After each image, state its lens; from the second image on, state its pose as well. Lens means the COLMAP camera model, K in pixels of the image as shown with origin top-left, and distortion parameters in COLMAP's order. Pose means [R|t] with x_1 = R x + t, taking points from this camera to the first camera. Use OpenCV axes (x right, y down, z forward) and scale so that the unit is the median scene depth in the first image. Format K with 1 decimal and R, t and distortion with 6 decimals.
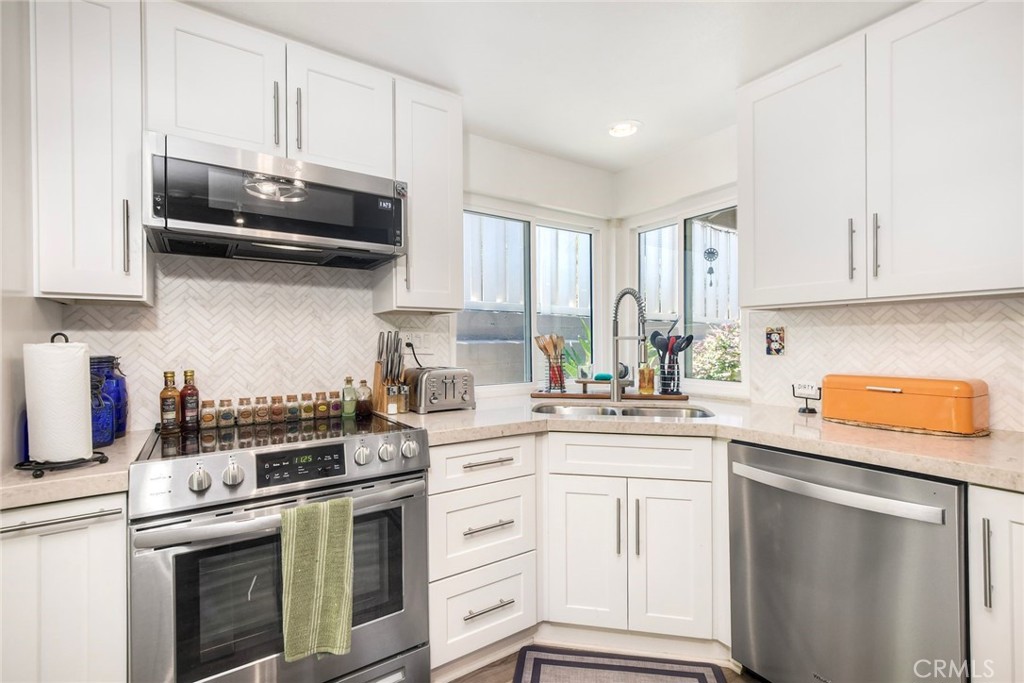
lens RADIAL K [[462.5, 0, 514.9], [0, 462.5, 340.5], [0, 0, 1]] dist [0.001979, 0.000262]
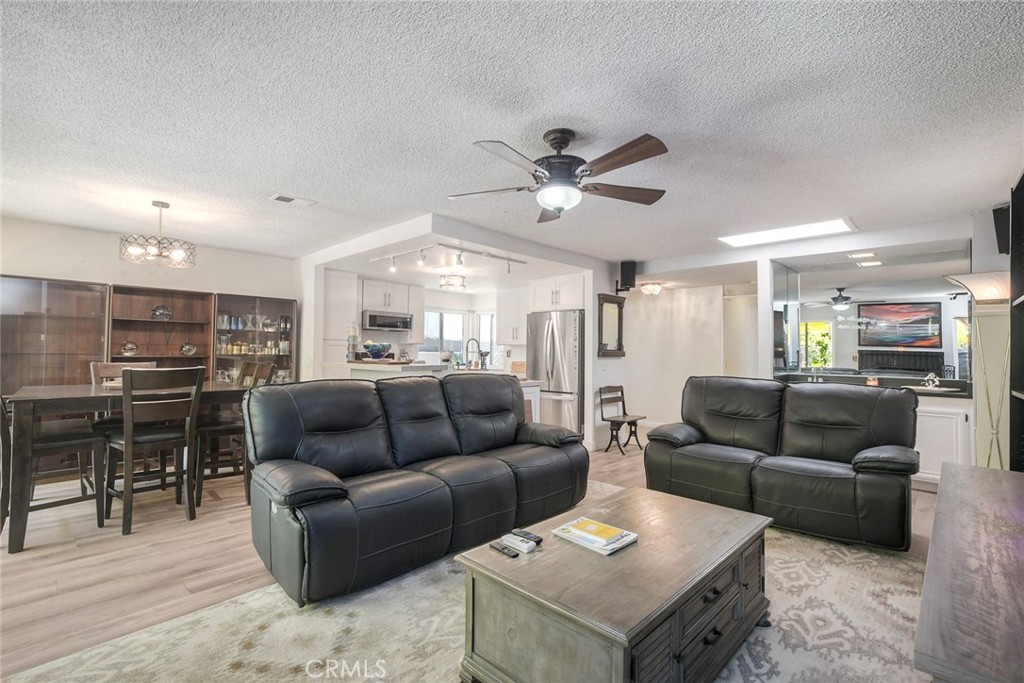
lens RADIAL K [[451.9, 0, 512.0], [0, 451.9, 341.5], [0, 0, 1]] dist [0.001751, -0.000034]
pose [[0.976969, 0.019800, 0.212459, -0.198226], [-0.013639, 0.999444, -0.030429, 0.016846], [-0.212943, 0.026830, 0.976696, -2.731635]]
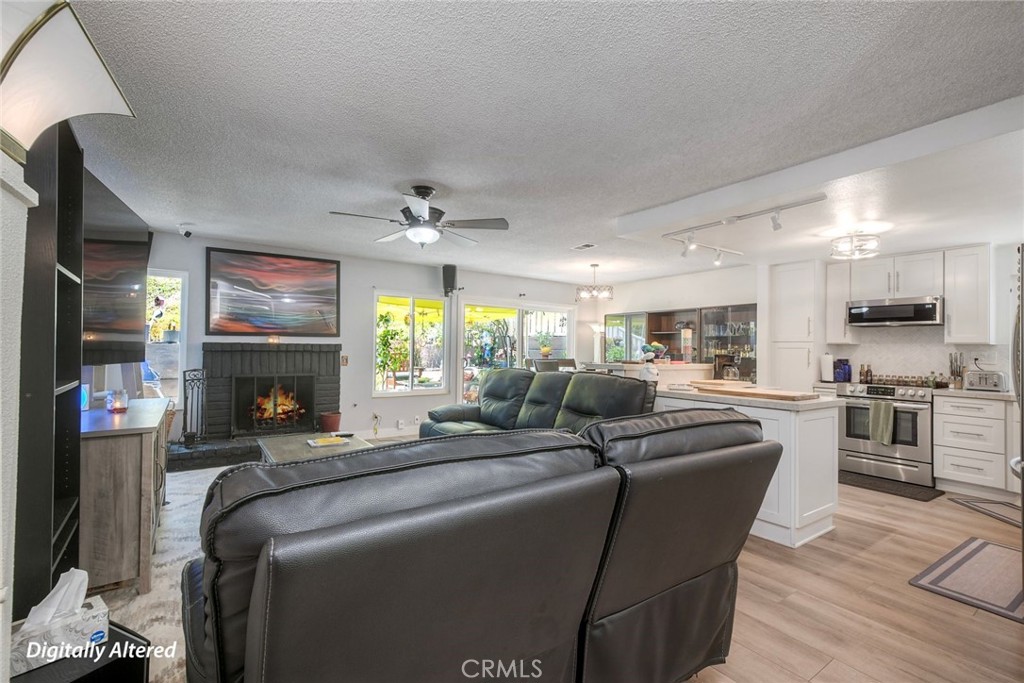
lens RADIAL K [[453.0, 0, 512.0], [0, 453.0, 341.5], [0, 0, 1]] dist [0.000098, -0.000067]
pose [[0.017663, -0.007920, -0.999813, 1.942947], [-0.012306, 0.999891, -0.008138, -0.030237], [0.999768, 0.012448, 0.017564, -1.235457]]
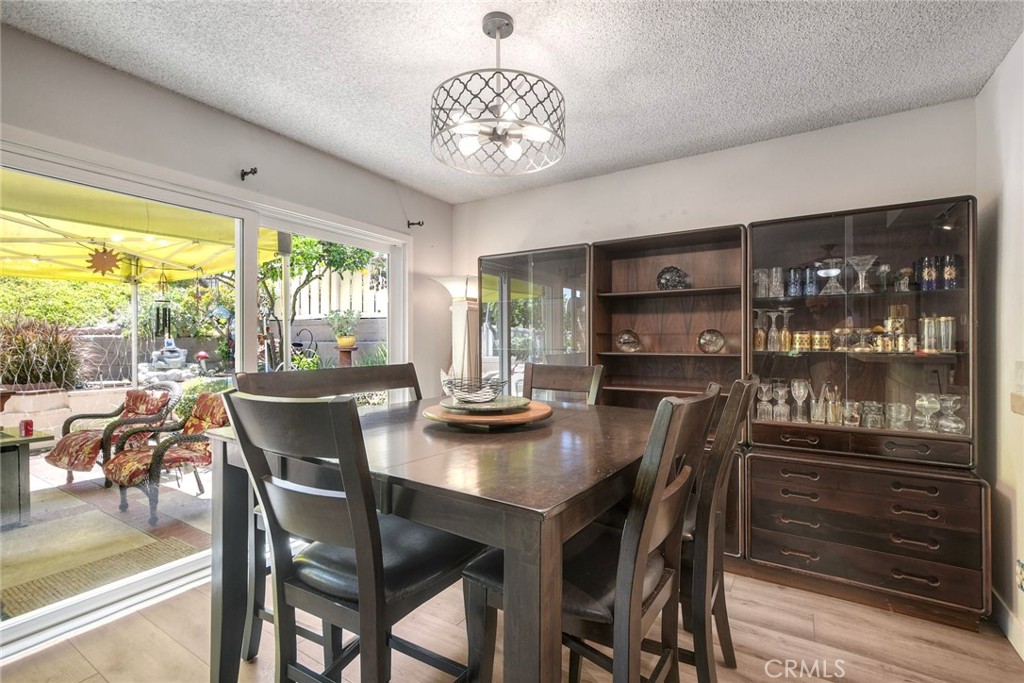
lens RADIAL K [[451.9, 0, 512.0], [0, 451.9, 341.5], [0, 0, 1]] dist [0.001751, -0.000034]
pose [[0.408338, 0.005514, -0.912814, -0.442578], [-0.003108, 0.999984, 0.004650, 0.002988], [0.912826, 0.000938, 0.408349, -0.931591]]
